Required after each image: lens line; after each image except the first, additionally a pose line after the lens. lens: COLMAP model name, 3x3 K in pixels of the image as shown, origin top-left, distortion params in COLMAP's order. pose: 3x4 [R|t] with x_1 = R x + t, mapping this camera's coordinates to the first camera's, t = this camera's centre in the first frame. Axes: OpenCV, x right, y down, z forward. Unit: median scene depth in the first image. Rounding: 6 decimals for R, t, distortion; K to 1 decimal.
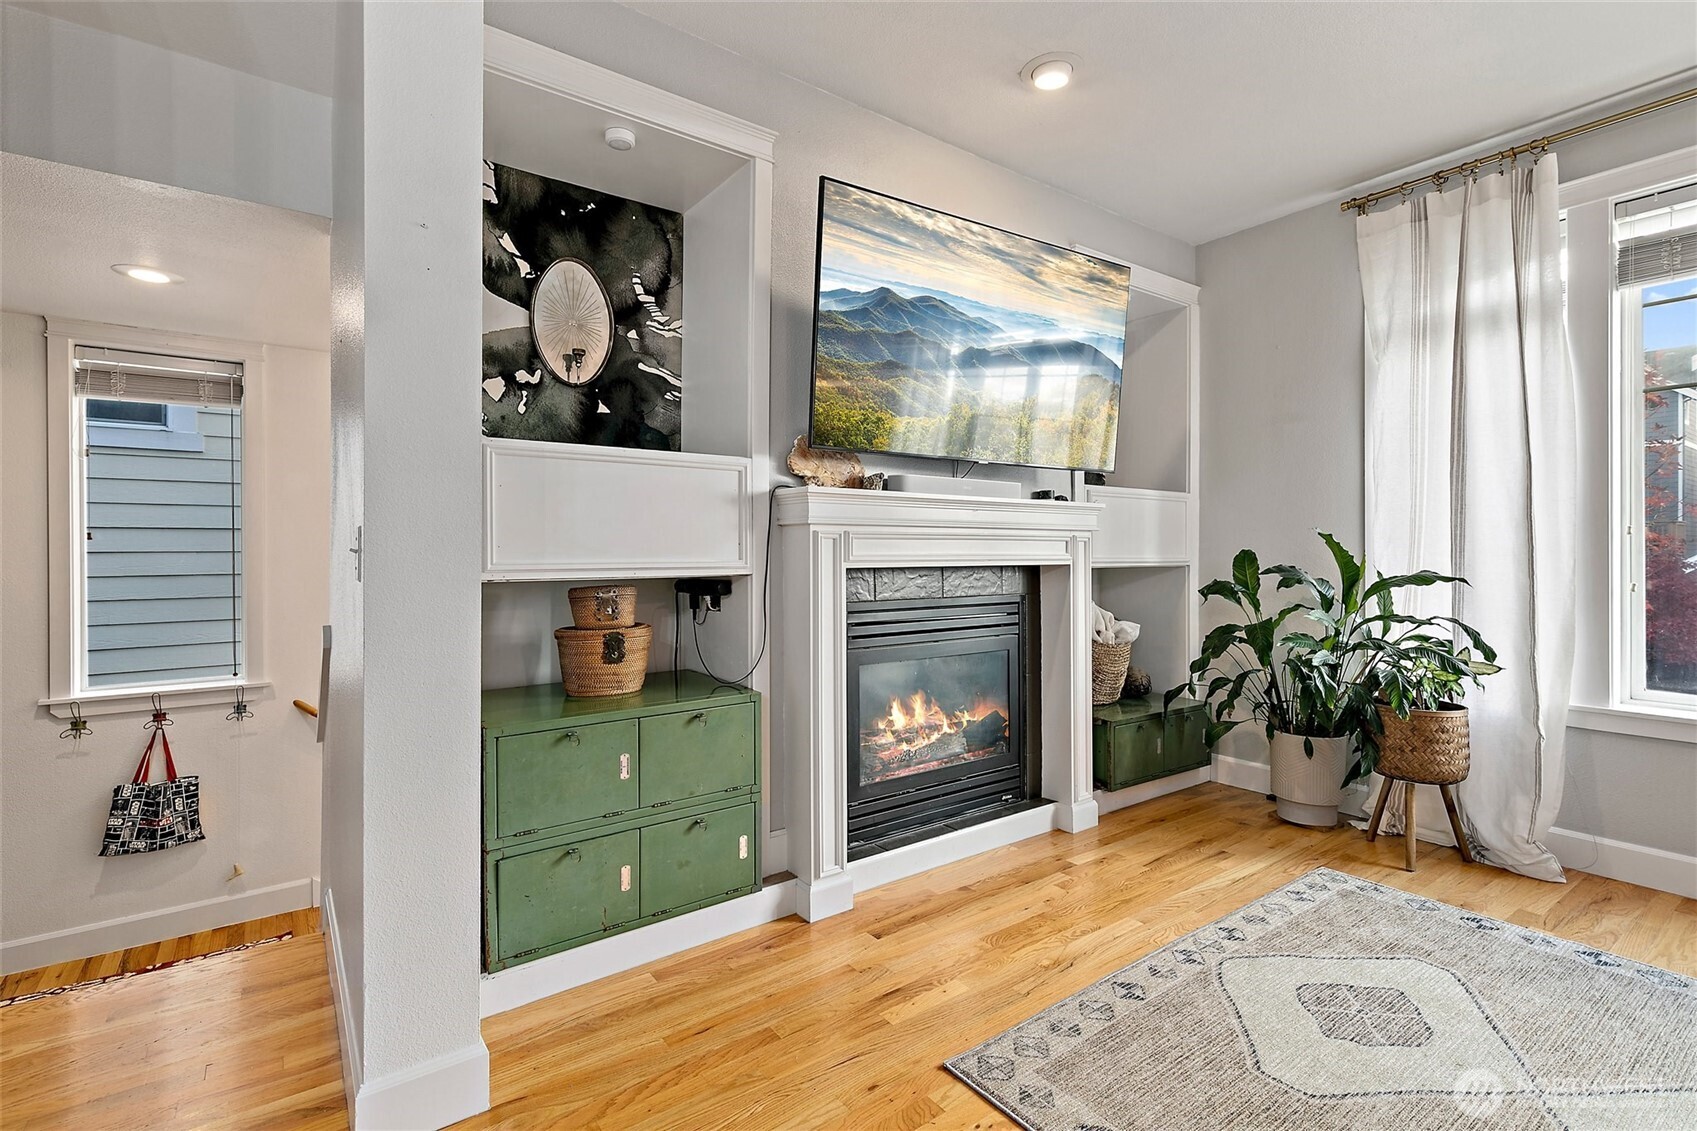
lens RADIAL K [[768.4, 0, 833.7], [0, 768.4, 557.8], [0, 0, 1]] dist [0.008087, -0.001343]
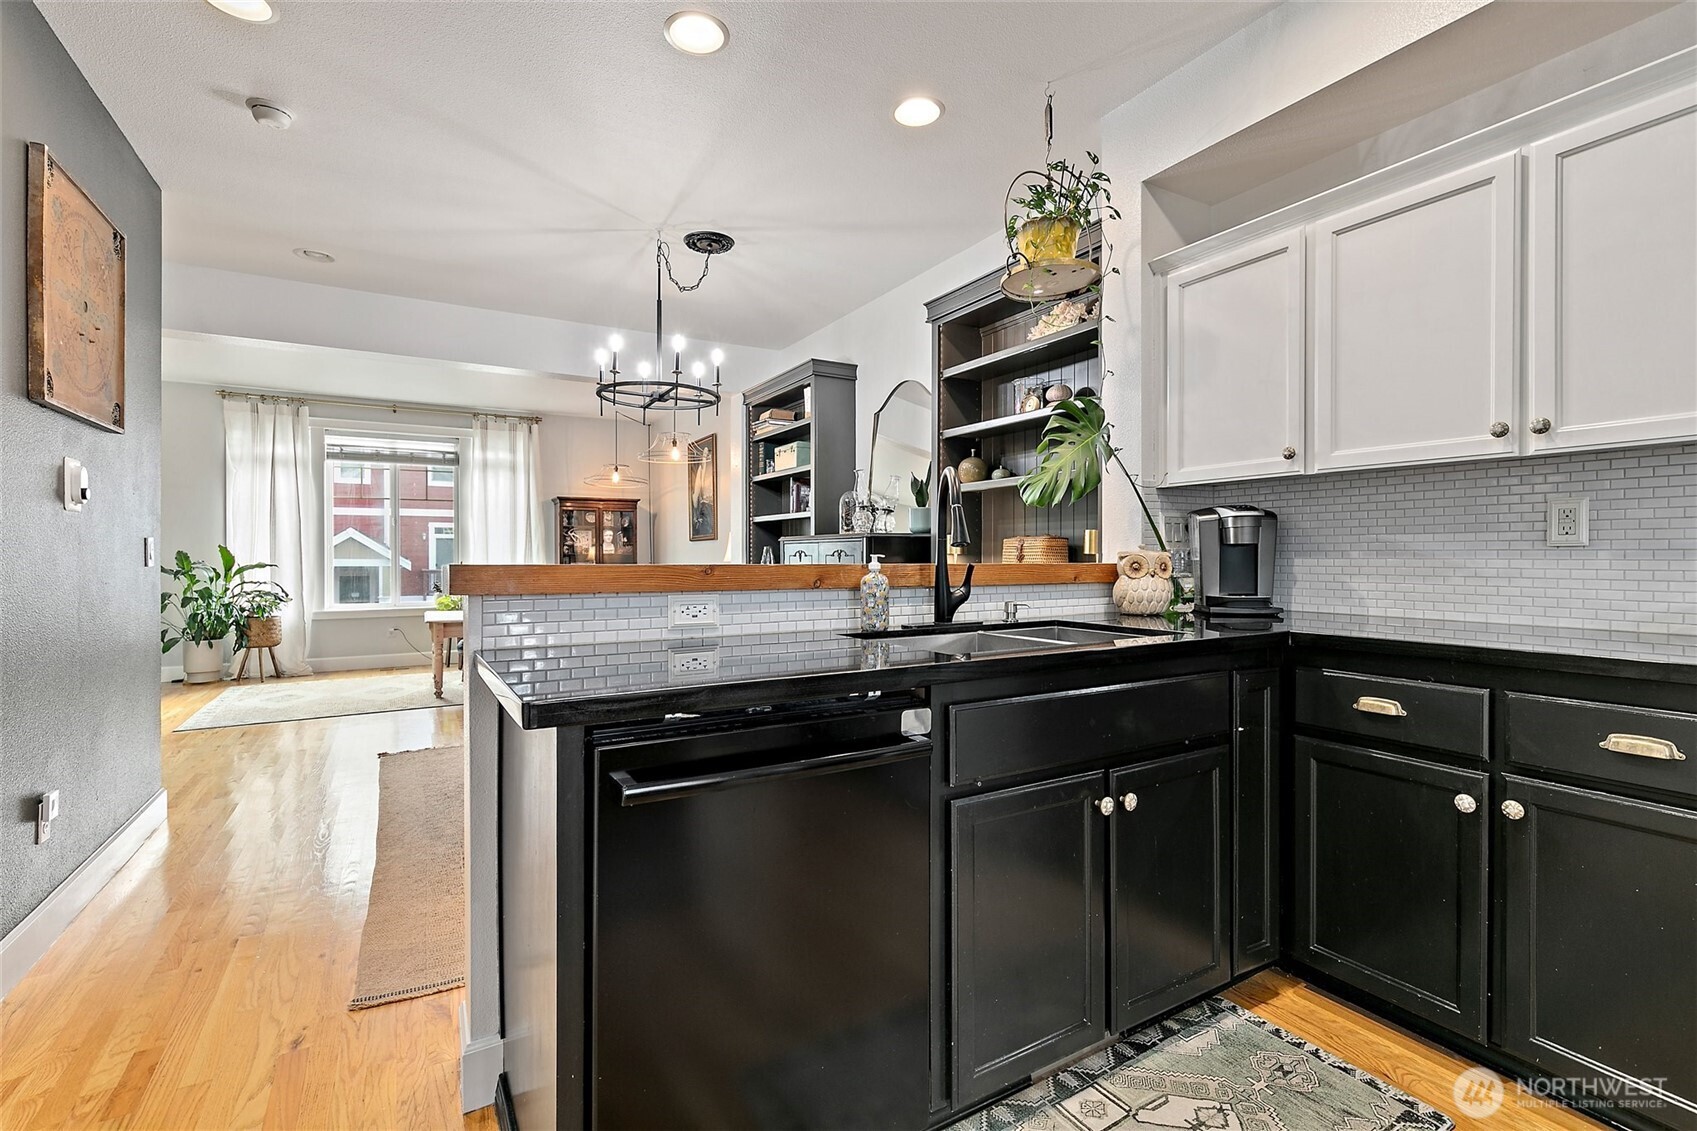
lens RADIAL K [[768.4, 0, 832.9], [0, 768.4, 559.1], [0, 0, 1]] dist [0.008087, -0.001343]
pose [[0.128750, 0.002569, 0.991674, -1.498940], [0.008562, 0.999956, -0.003702, 0.032556], [-0.991640, 0.008967, 0.128722, -1.159587]]
